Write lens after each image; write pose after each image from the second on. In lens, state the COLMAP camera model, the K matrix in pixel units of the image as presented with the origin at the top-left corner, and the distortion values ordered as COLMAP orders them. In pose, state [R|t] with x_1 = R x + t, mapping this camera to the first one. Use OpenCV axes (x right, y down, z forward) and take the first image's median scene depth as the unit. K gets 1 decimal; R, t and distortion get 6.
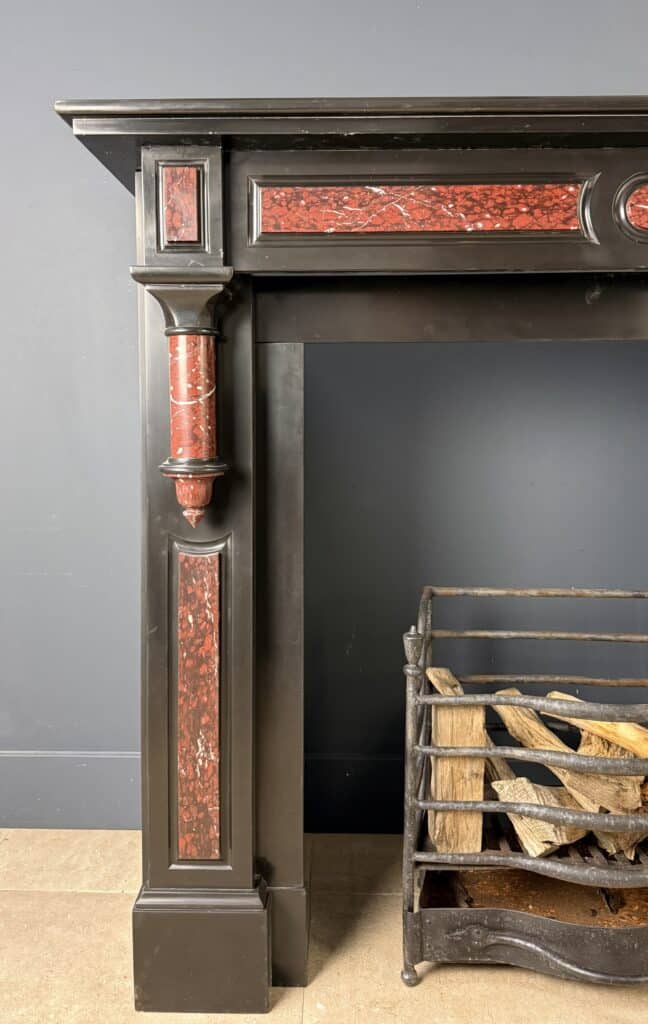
lens RADIAL K [[809.3, 0, 290.5], [0, 809.3, 481.6], [0, 0, 1]] dist [0.017653, -0.032398]
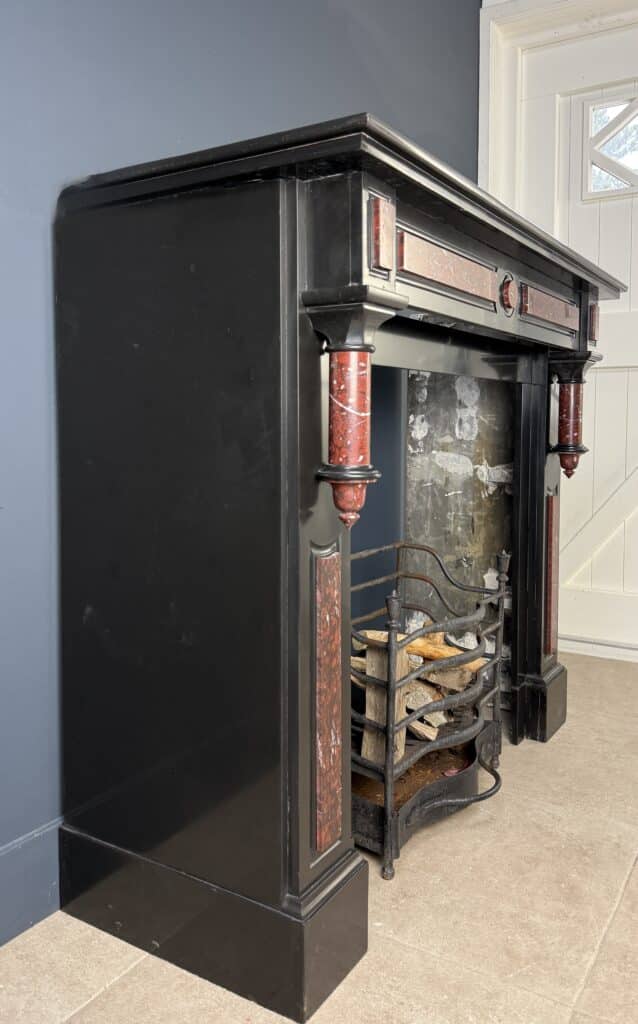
lens RADIAL K [[835.3, 0, 295.2], [0, 835.3, 476.1], [0, 0, 1]] dist [0.001269, -0.011945]
pose [[0.501720, -0.060924, 0.862882, -1.071164], [0.072550, 0.996966, 0.028207, -0.049185], [-0.861983, 0.048450, 0.504617, 0.475183]]
